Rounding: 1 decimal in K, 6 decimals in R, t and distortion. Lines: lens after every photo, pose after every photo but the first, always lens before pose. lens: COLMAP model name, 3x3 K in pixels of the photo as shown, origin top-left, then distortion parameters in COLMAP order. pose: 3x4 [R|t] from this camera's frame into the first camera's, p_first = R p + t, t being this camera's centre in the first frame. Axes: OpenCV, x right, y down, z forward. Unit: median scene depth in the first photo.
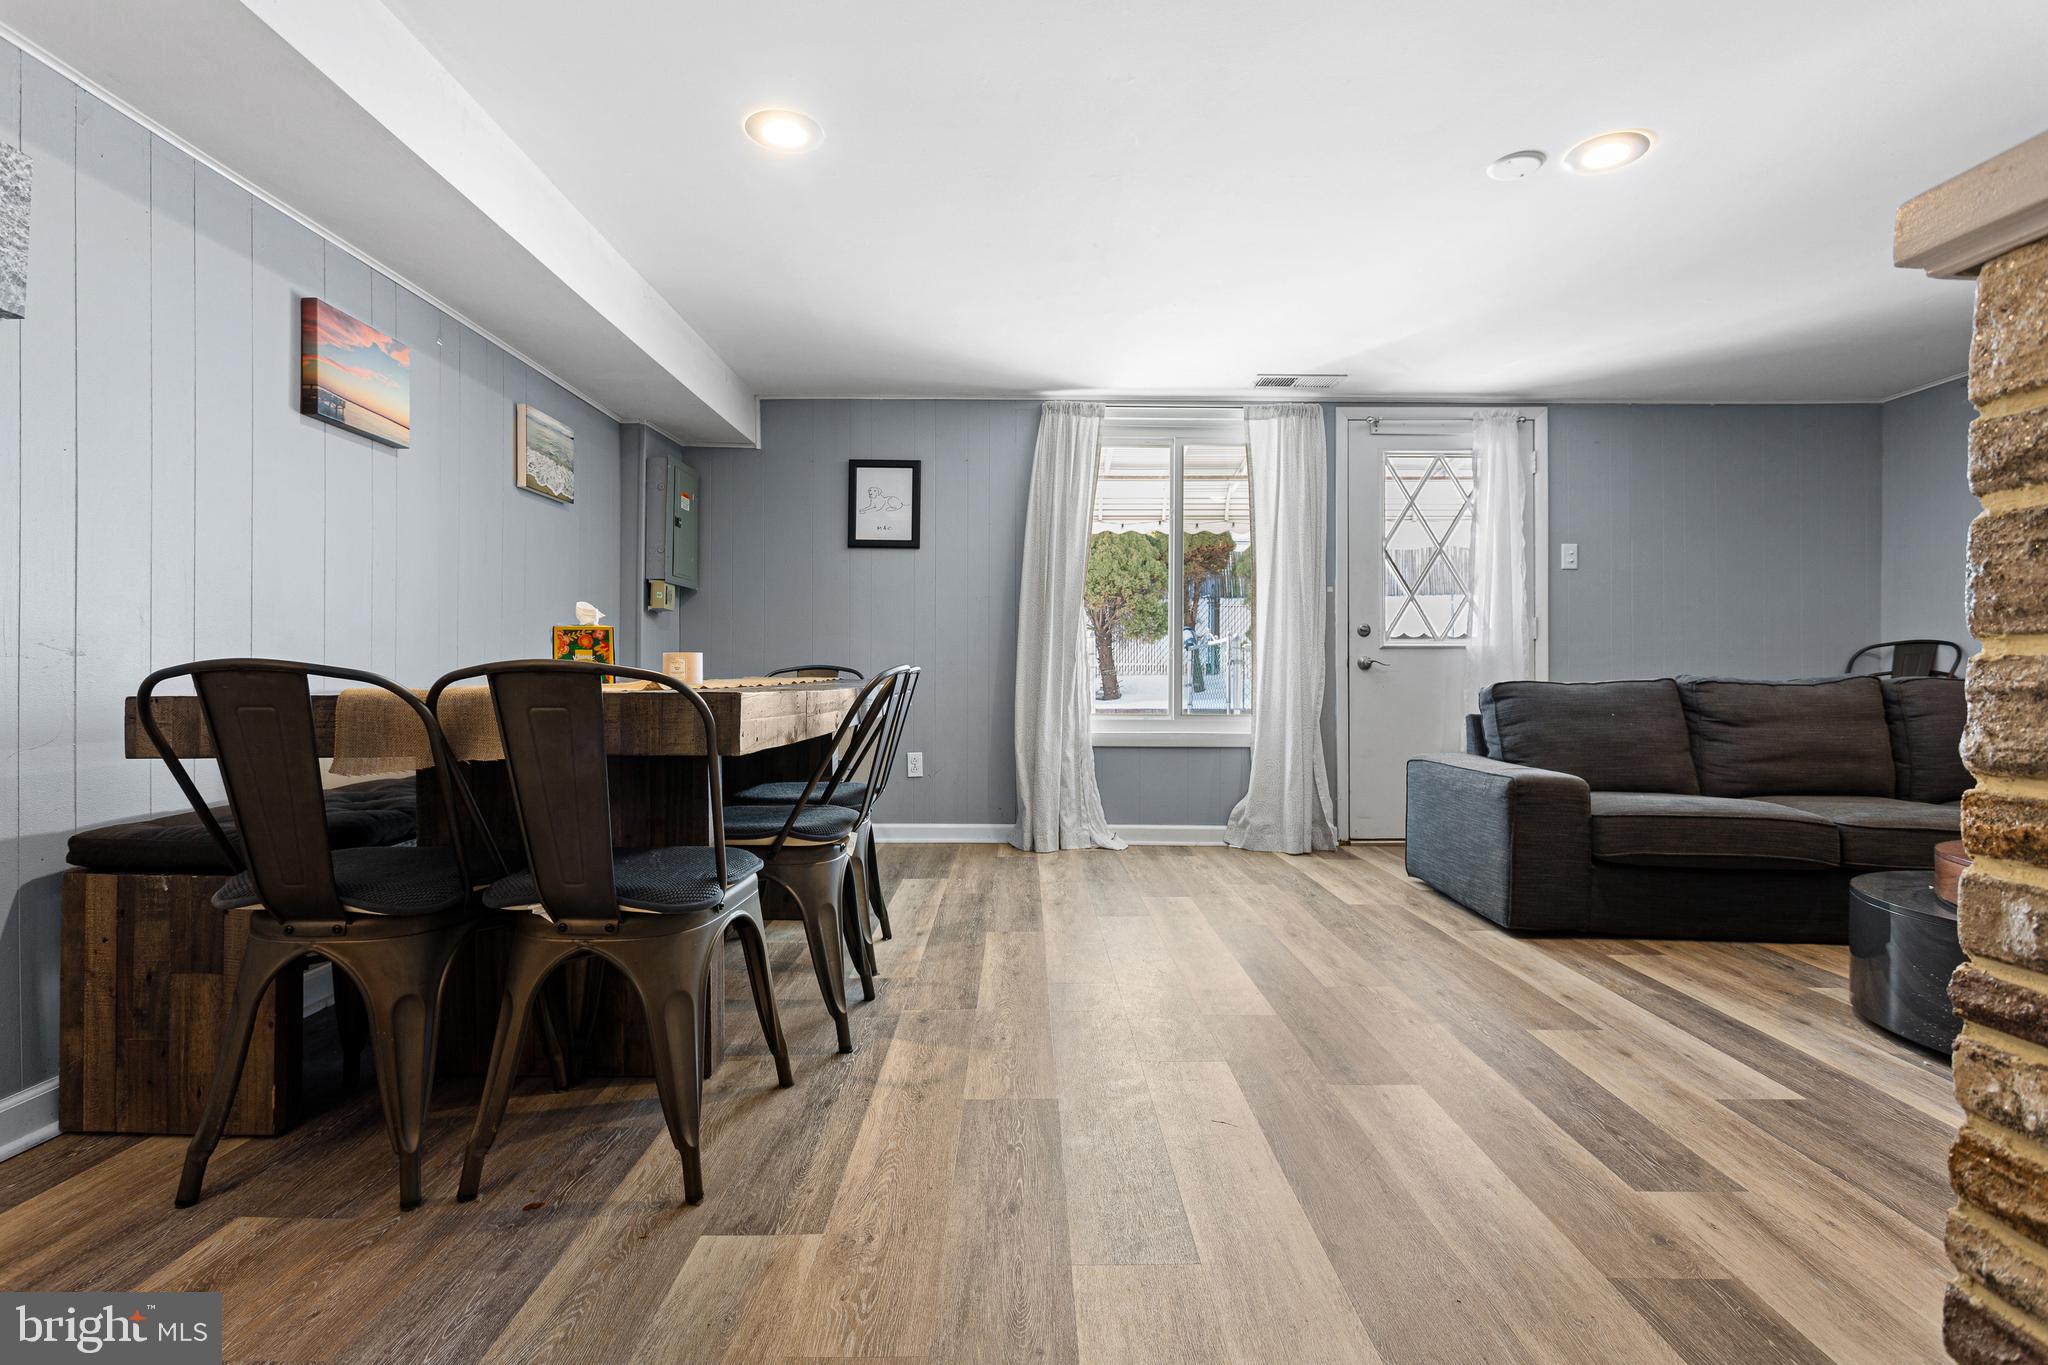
lens RADIAL K [[983.2, 0, 1018.2], [0, 983.2, 671.2], [0, 0, 1]] dist [-0.007655, 0.000740]
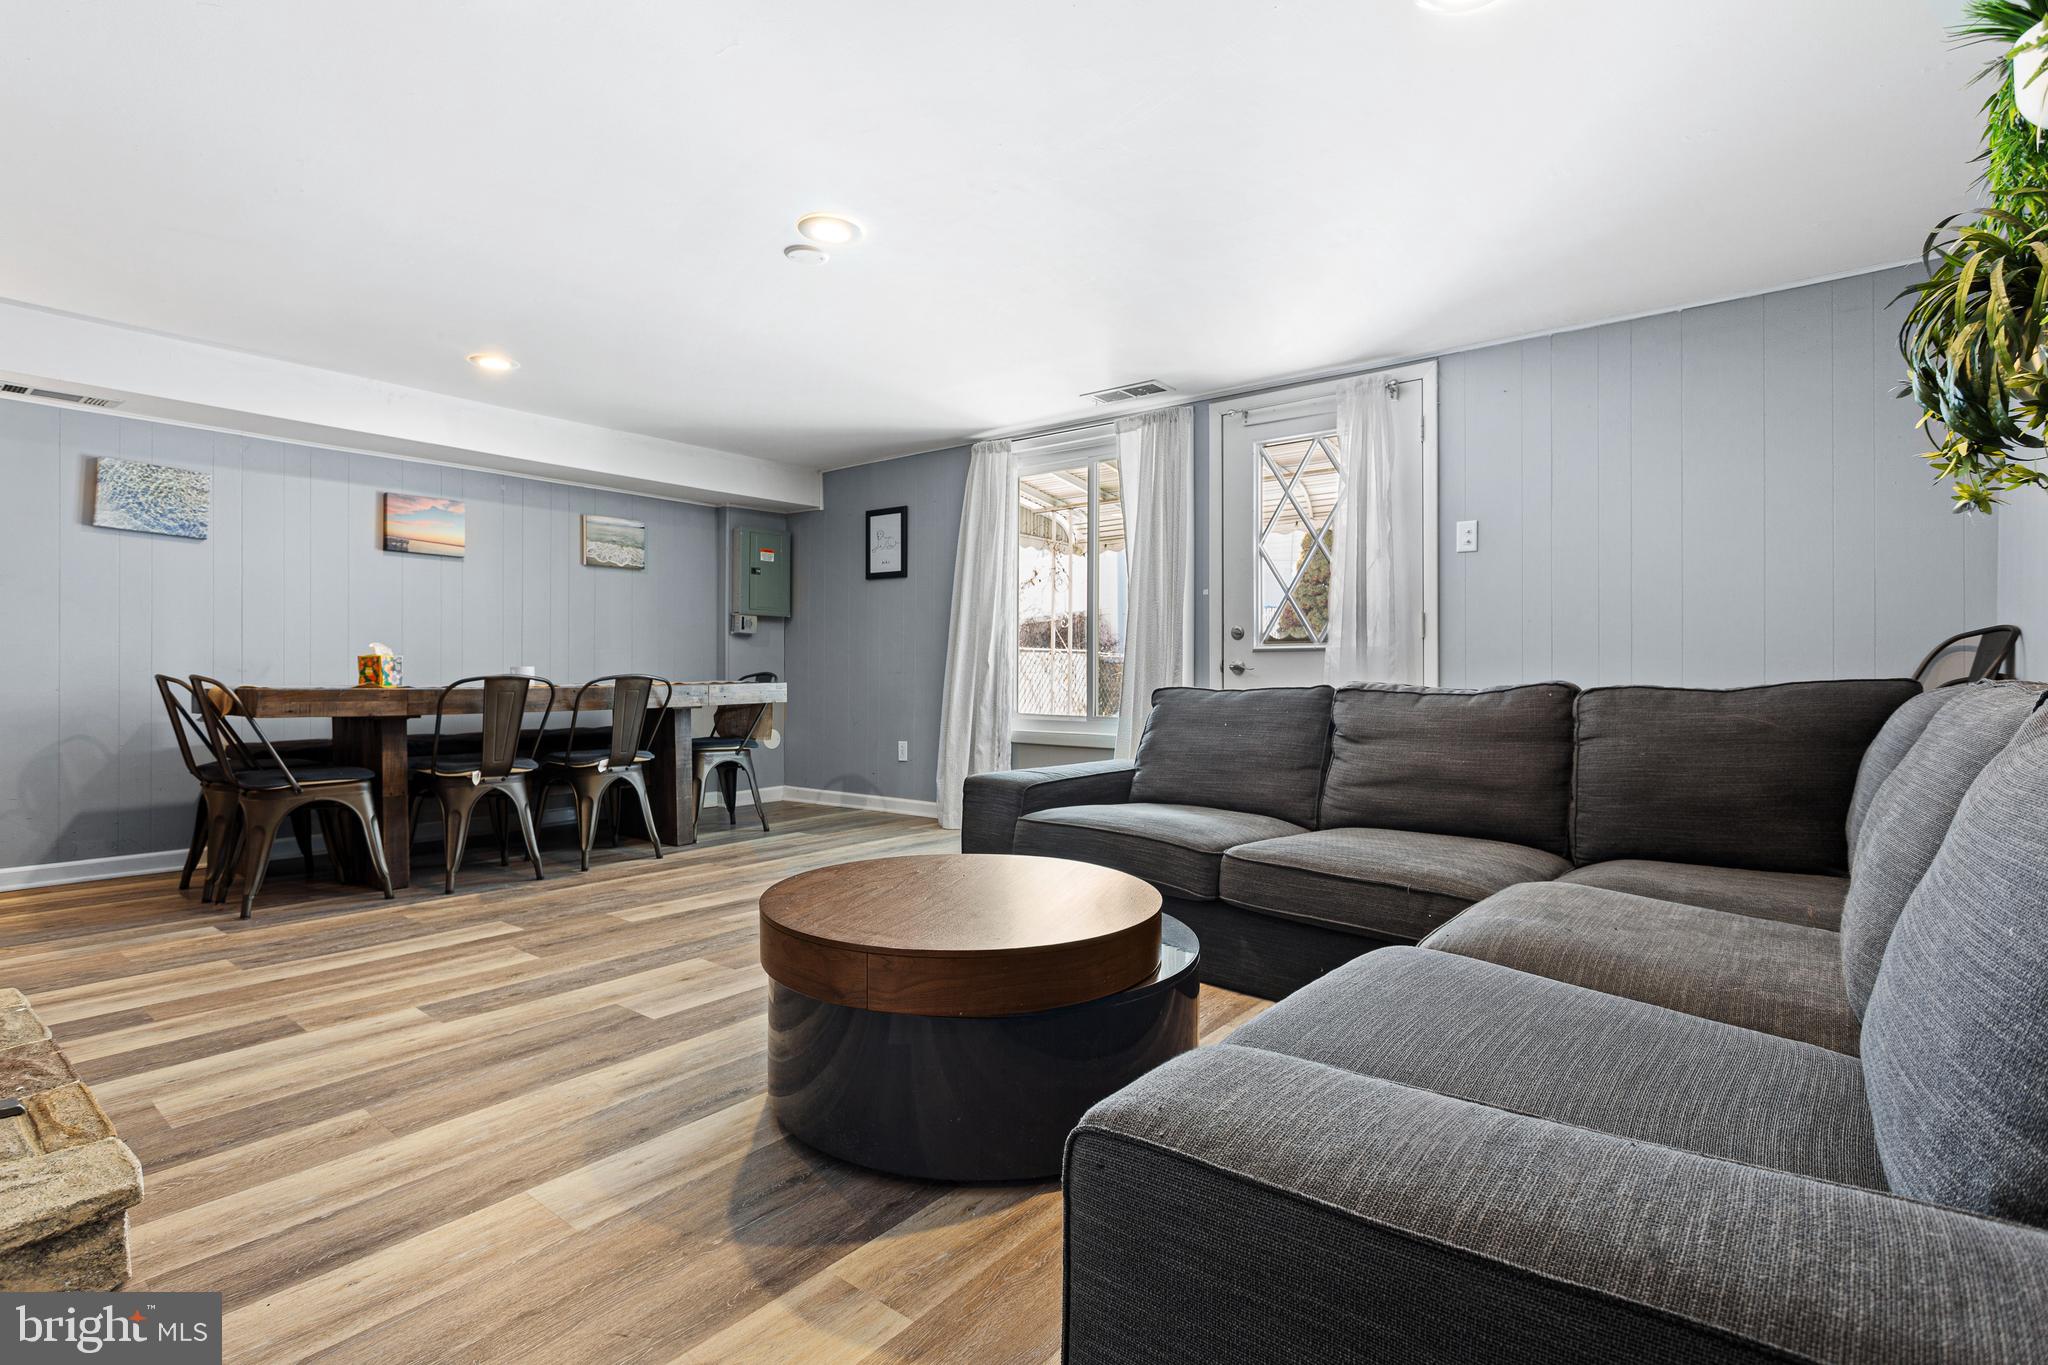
lens RADIAL K [[983.2, 0, 1025.1], [0, 983.2, 677.6], [0, 0, 1]] dist [-0.007655, 0.000740]
pose [[0.781442, 0.000813, -0.623978, 1.431362], [0.003415, 0.999979, 0.005580, -0.007346], [0.623969, -0.006492, 0.781422, 0.223402]]
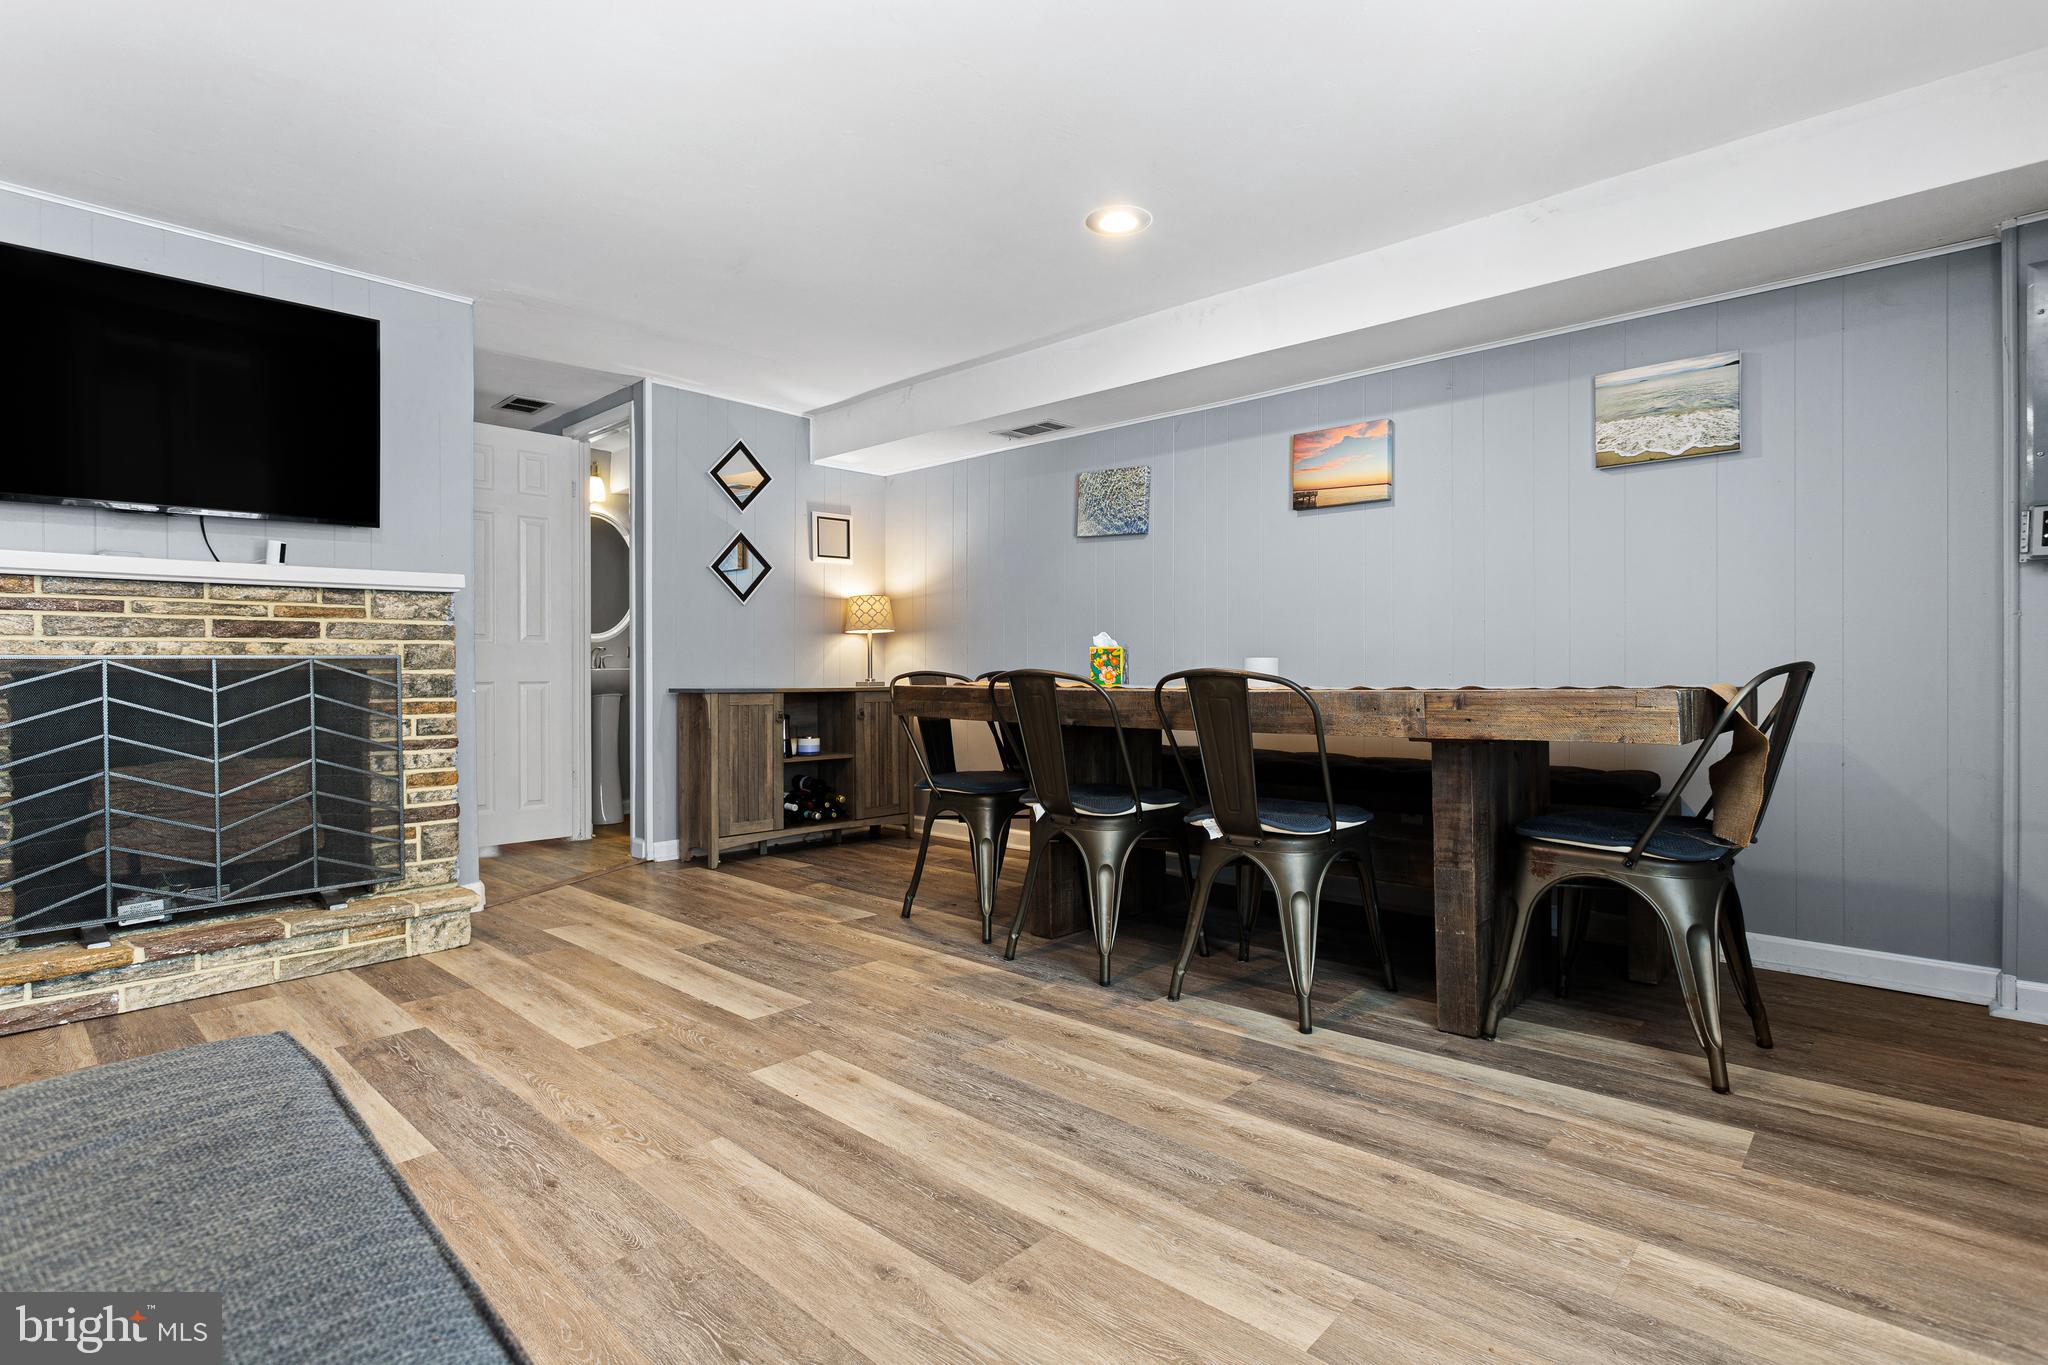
lens RADIAL K [[983.2, 0, 1020.7], [0, 983.2, 680.8], [0, 0, 1]] dist [-0.007655, 0.000740]
pose [[-0.674906, 0.002241, -0.737900, 0.662915], [0.001587, 0.999997, 0.001586, 0.004284], [0.737902, -0.000101, -0.674908, 1.583728]]
